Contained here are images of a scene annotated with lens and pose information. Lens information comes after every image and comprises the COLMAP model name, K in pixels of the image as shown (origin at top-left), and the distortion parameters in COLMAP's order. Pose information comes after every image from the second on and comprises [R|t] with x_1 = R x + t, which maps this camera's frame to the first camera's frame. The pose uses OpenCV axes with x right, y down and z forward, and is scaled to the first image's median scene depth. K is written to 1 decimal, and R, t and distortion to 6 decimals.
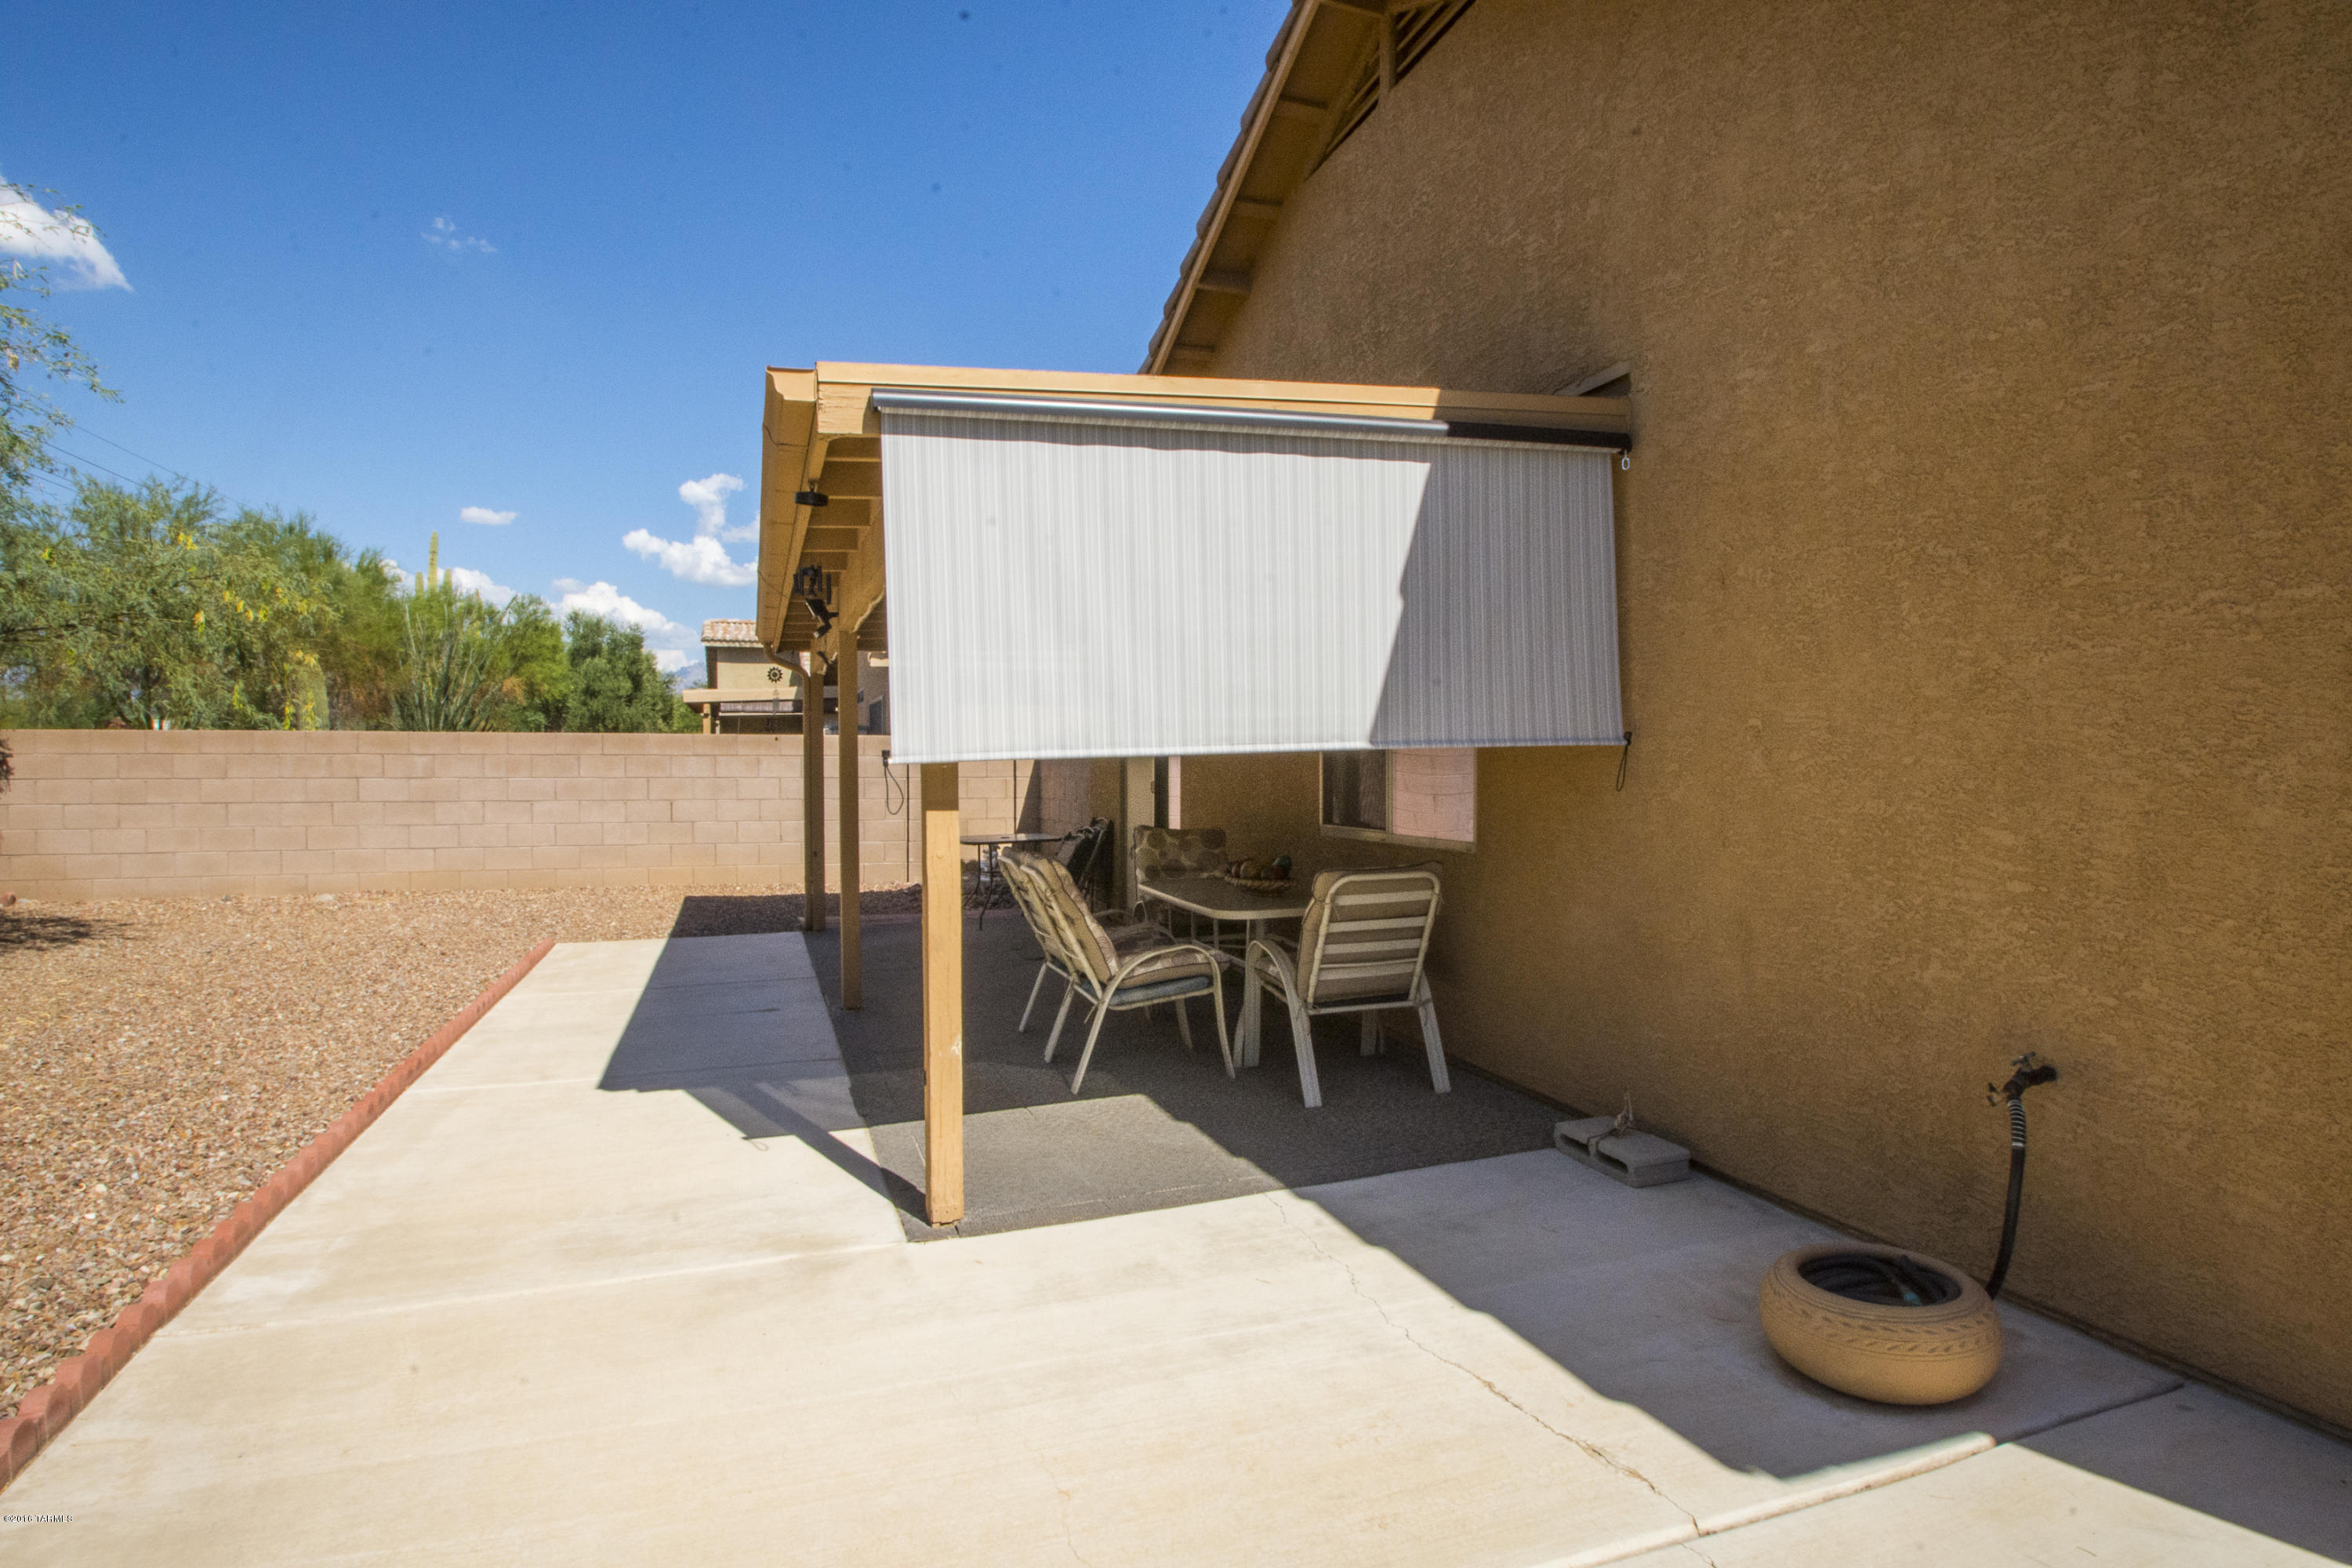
lens RADIAL K [[1261.1, 0, 1171.8], [0, 1261.1, 798.4], [0, 0, 1]] dist [-0.025679, -0.002005]
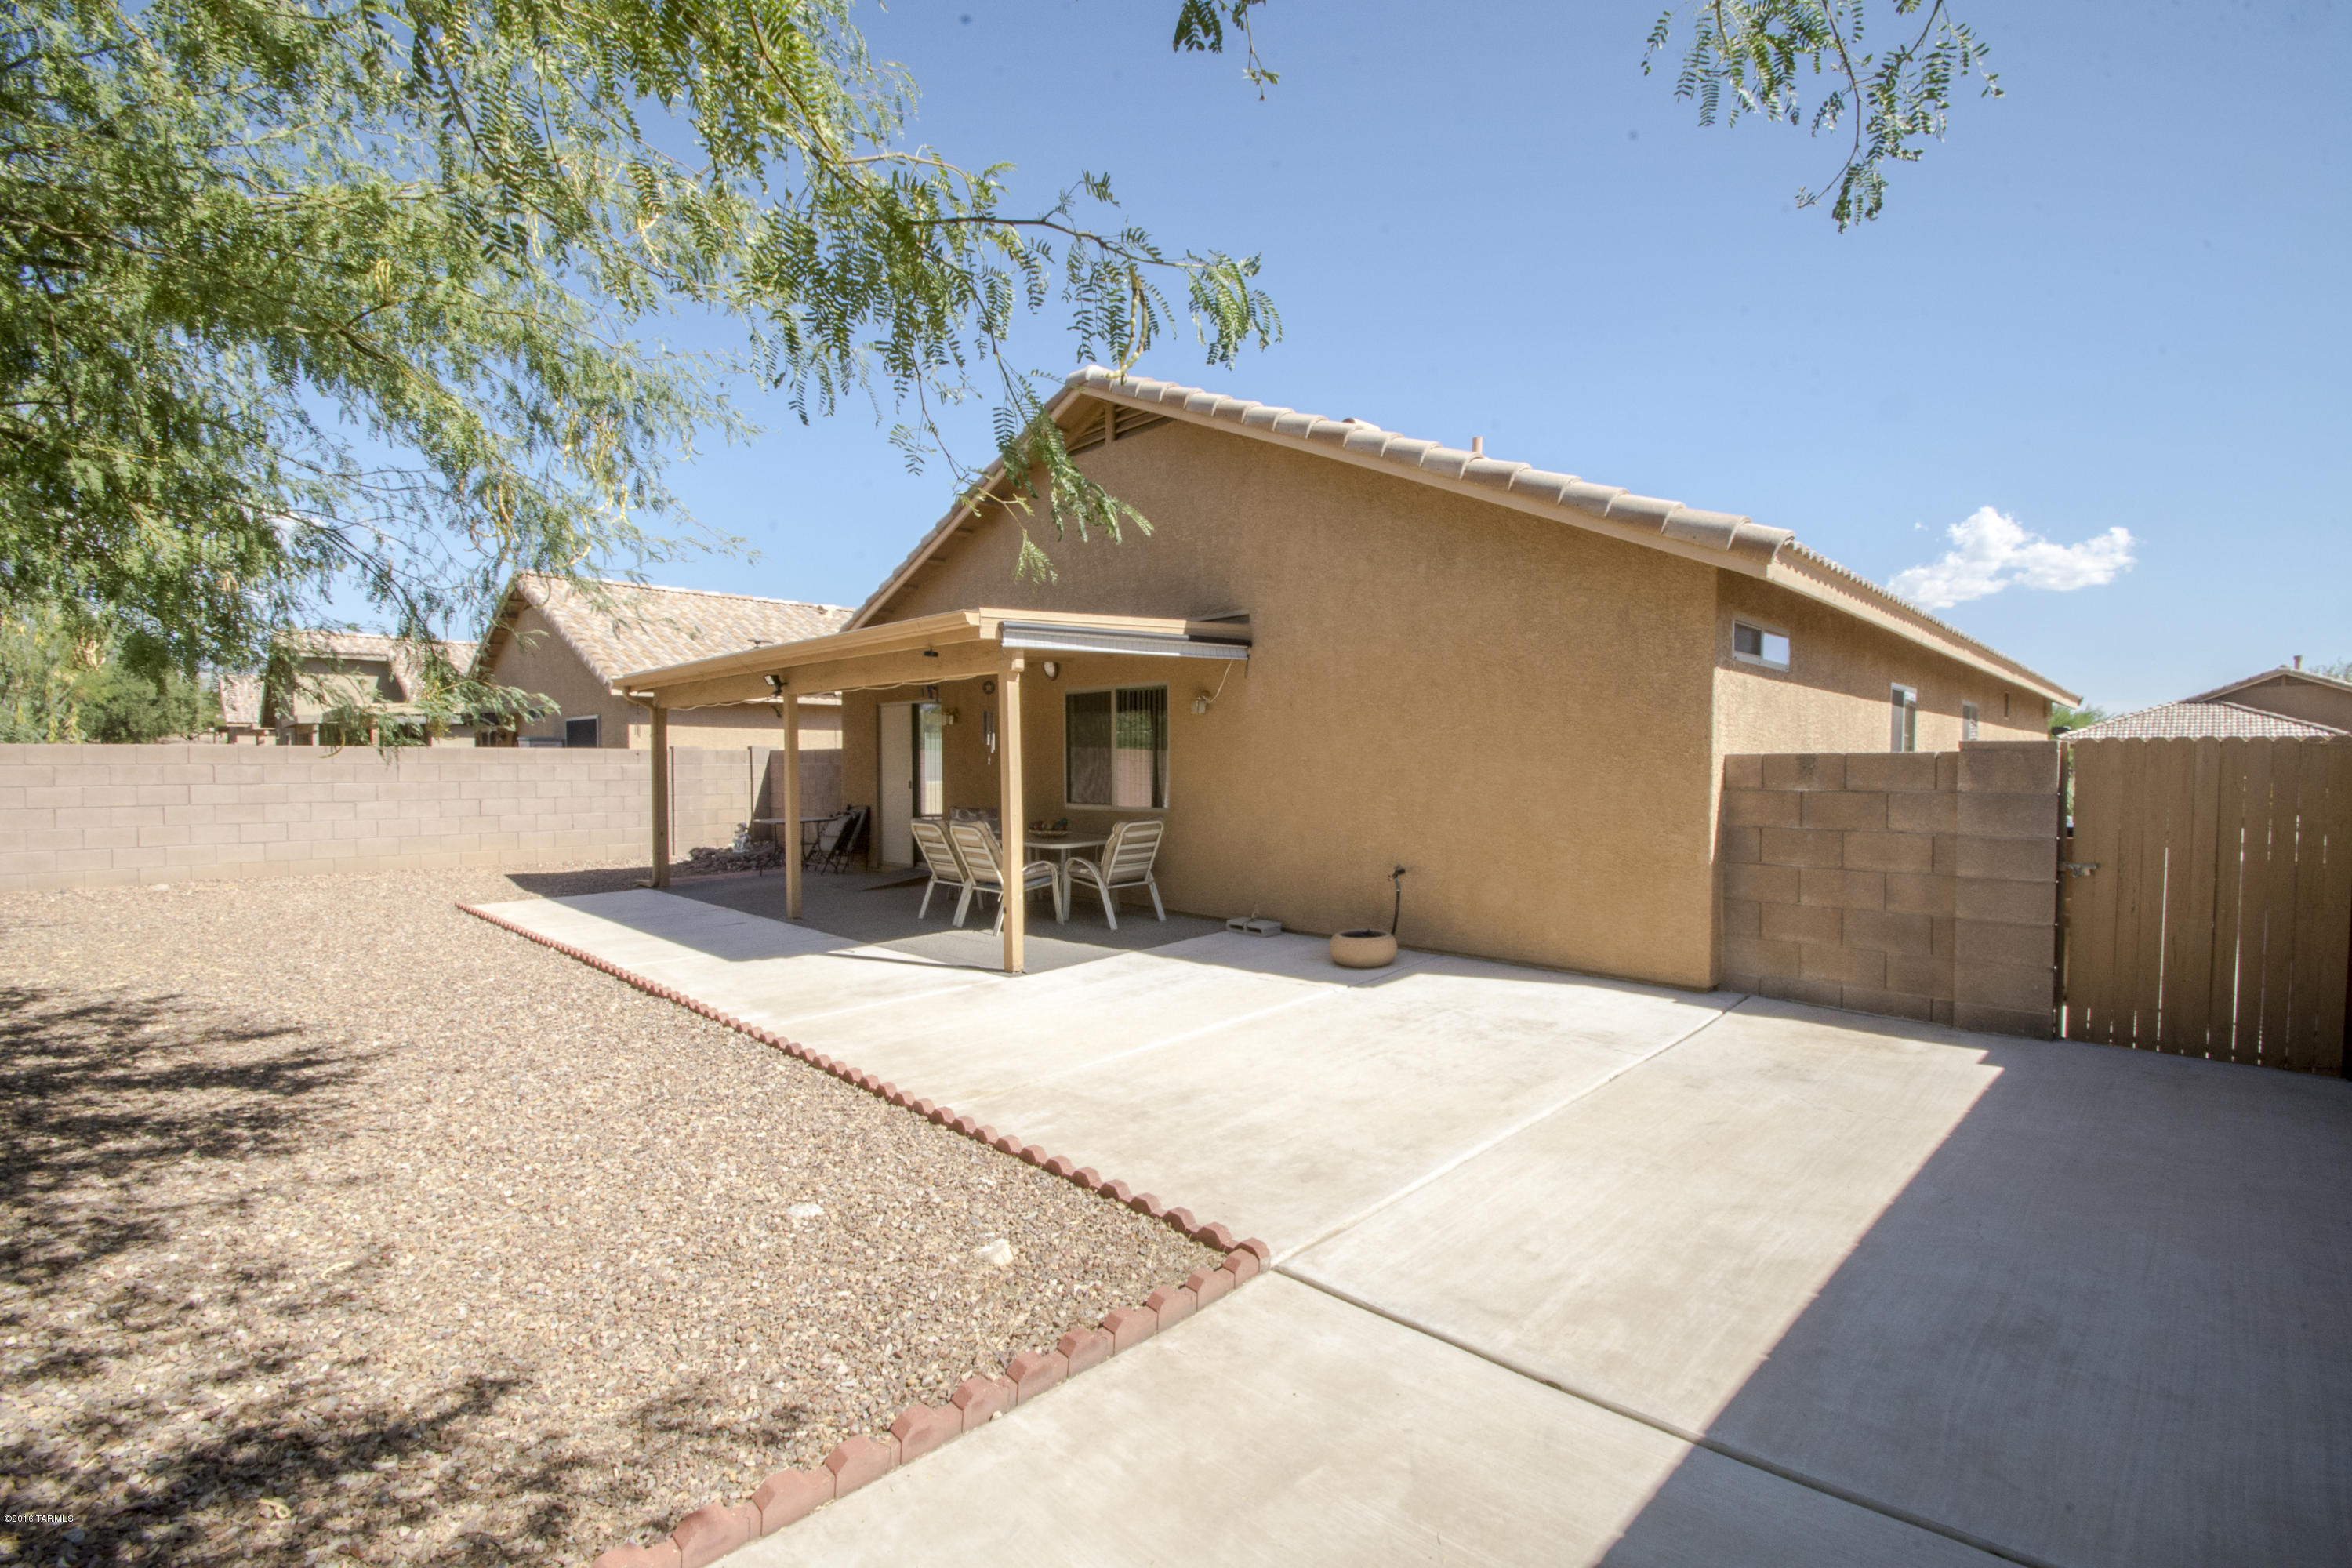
lens RADIAL K [[1034.9, 0, 1178.3], [0, 1034.9, 789.3], [0, 0, 1]] dist [0.002073, -0.001850]
pose [[0.896937, -0.012115, 0.441993, -0.676169], [0.013500, 0.999909, 0.000011, 0.002074], [-0.441953, 0.005957, 0.897019, -0.775566]]
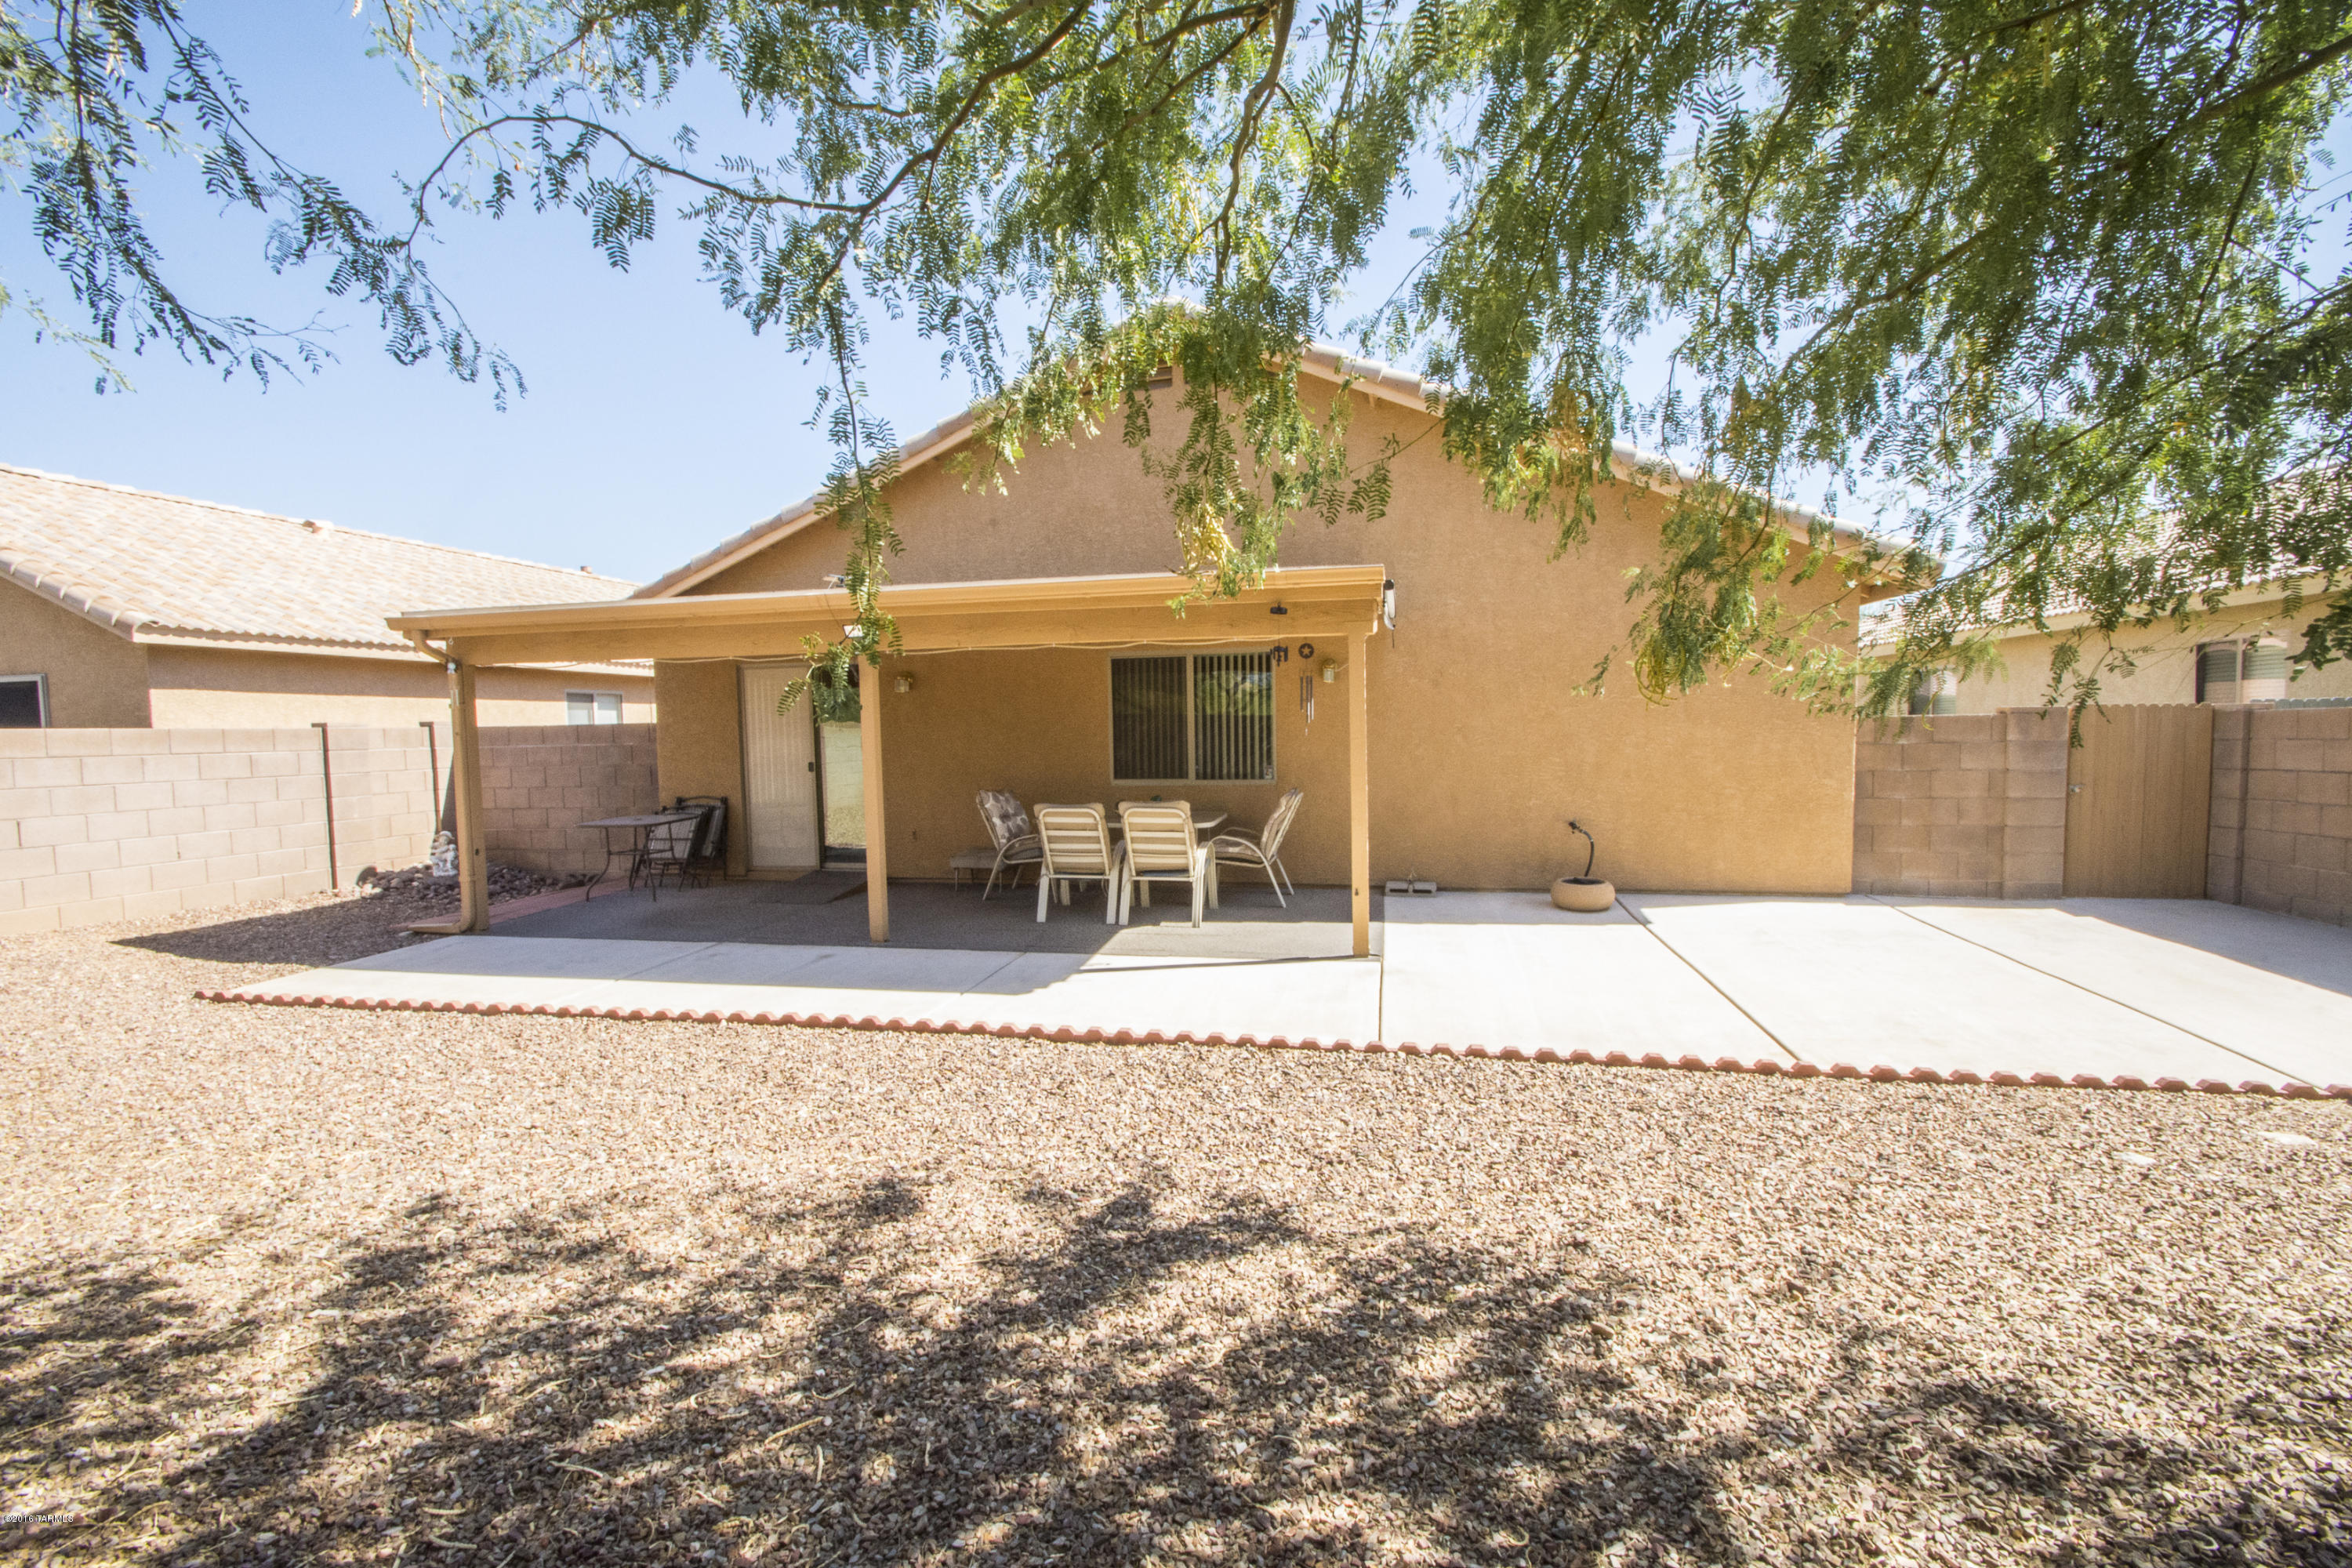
lens RADIAL K [[1034.9, 0, 1181.6], [0, 1034.9, 786.8], [0, 0, 1]] dist [0.002073, -0.001850]
pose [[0.507187, -0.057292, 0.859929, -1.678102], [0.041800, 0.998249, 0.041854, -0.041144], [-0.860822, 0.014717, 0.508694, 0.310481]]
